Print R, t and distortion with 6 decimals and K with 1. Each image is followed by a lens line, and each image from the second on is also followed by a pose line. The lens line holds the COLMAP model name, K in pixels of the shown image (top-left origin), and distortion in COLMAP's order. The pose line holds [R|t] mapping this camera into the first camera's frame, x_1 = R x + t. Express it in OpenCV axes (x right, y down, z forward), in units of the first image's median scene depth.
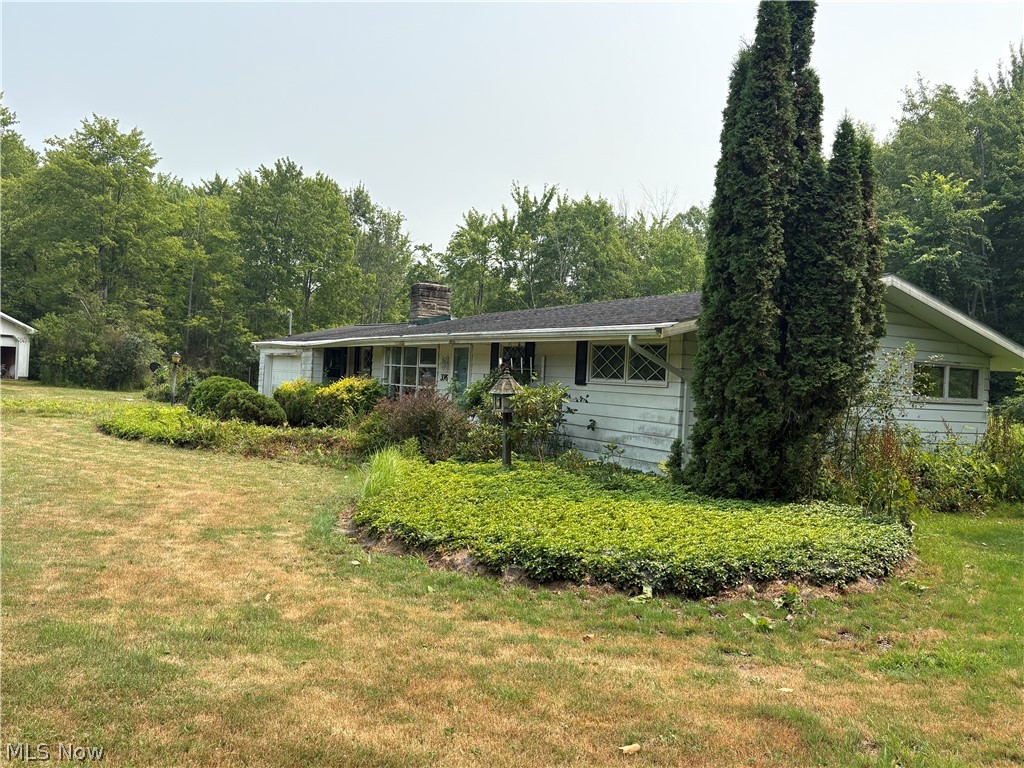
lens RADIAL K [[851.4, 0, 515.5], [0, 851.4, 391.1], [0, 0, 1]] dist [0.058213, -0.063335]
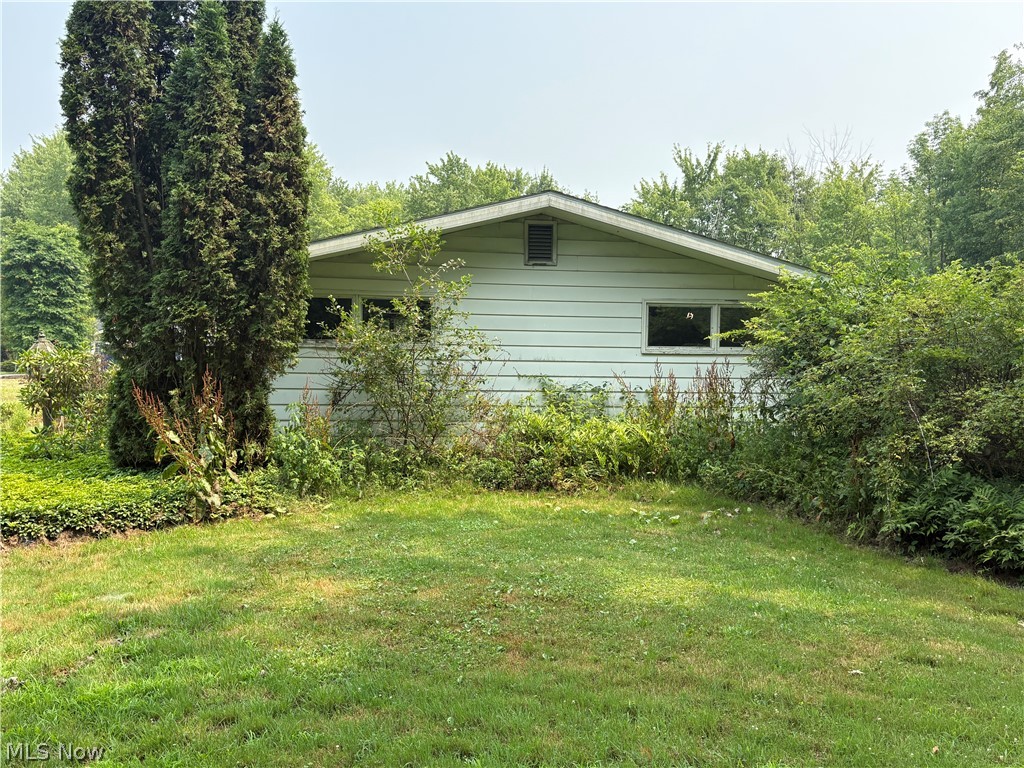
lens RADIAL K [[851.4, 0, 512.8], [0, 851.4, 380.7], [0, 0, 1]] dist [0.058213, -0.063335]
pose [[0.930630, -0.030209, -0.364711, 0.169686], [0.031291, 0.999506, -0.002944, 0.009555], [0.364620, -0.008672, 0.931116, 0.062168]]
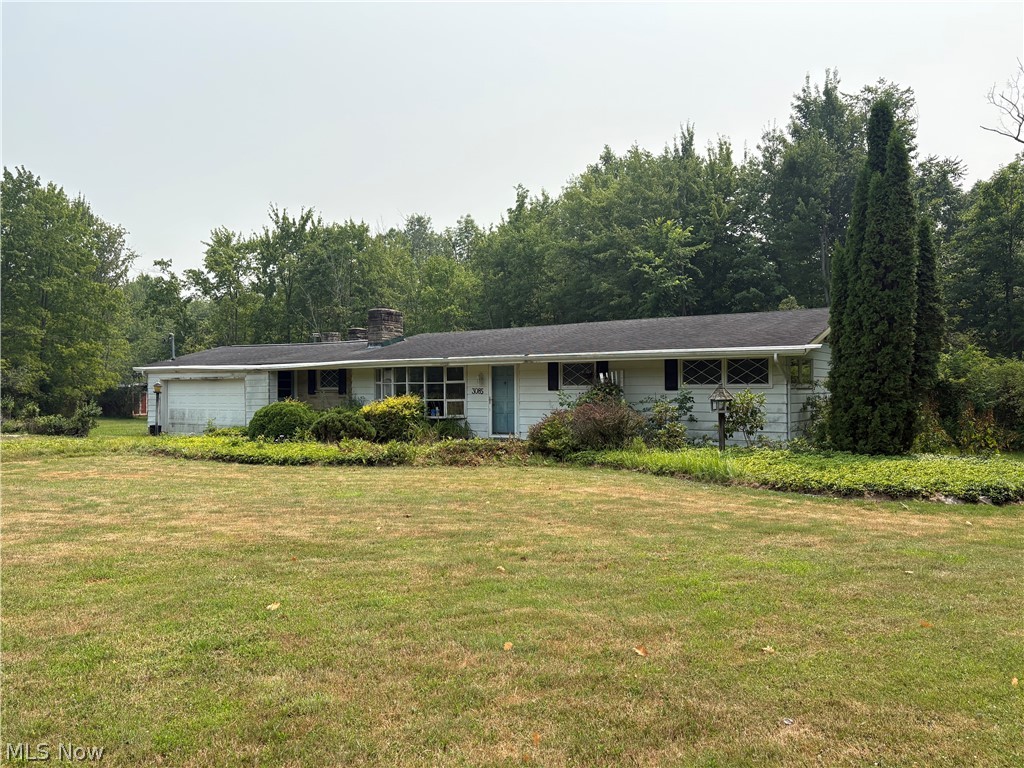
lens RADIAL K [[786.7, 0, 504.1], [0, 786.7, 391.4], [0, 0, 1]] dist [0.050584, -0.039747]
pose [[0.898919, -0.059736, 0.434024, -0.185278], [0.059259, 0.998135, 0.014643, -0.010274], [-0.434089, 0.012557, 0.900782, -0.003602]]
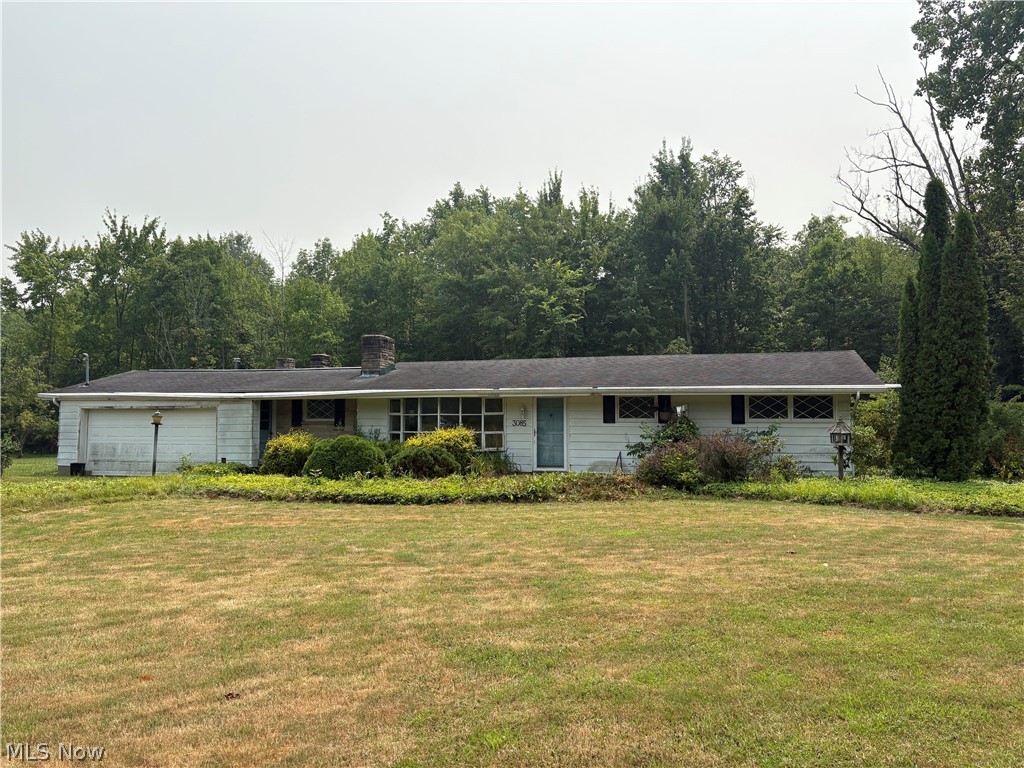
lens RADIAL K [[786.7, 0, 518.0], [0, 786.7, 381.8], [0, 0, 1]] dist [0.050584, -0.039747]
pose [[0.719223, -0.019602, 0.694503, -0.291843], [0.047375, 0.998659, -0.020875, -0.017648], [-0.693162, 0.047916, 0.719187, 0.077209]]
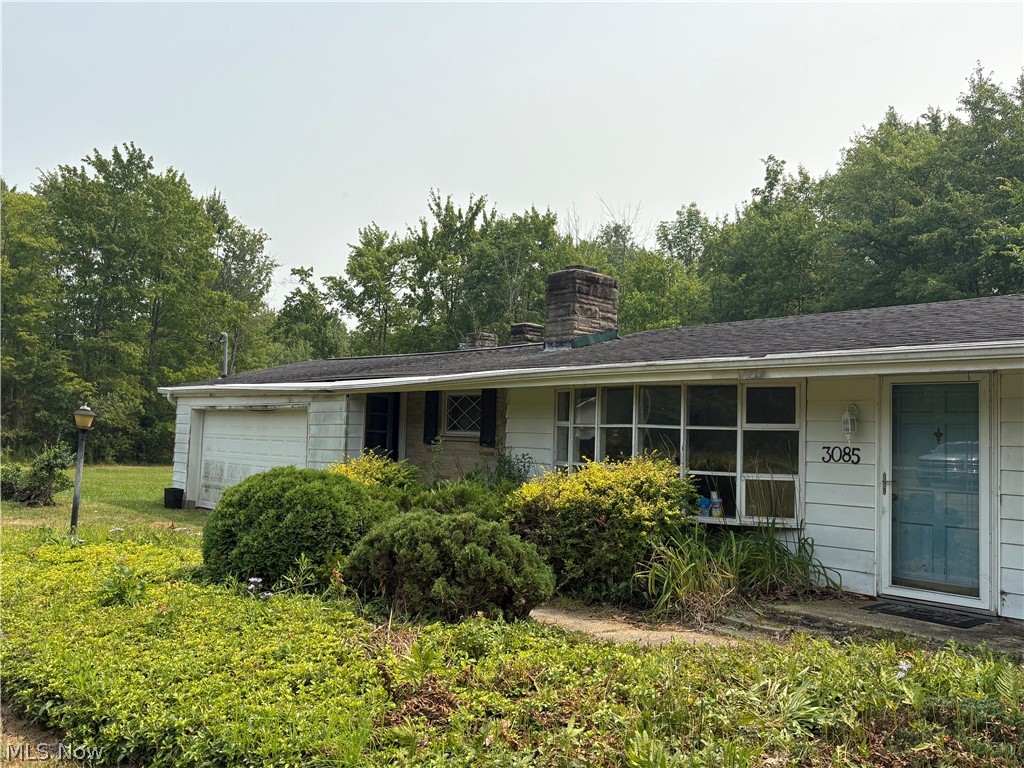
lens RADIAL K [[851.4, 0, 506.0], [0, 851.4, 383.8], [0, 0, 1]] dist [0.058213, -0.063335]
pose [[0.974079, -0.008235, 0.226057, -0.120189], [0.023183, 0.997709, -0.063553, -0.009791], [-0.225015, 0.067146, 0.972039, 0.216029]]
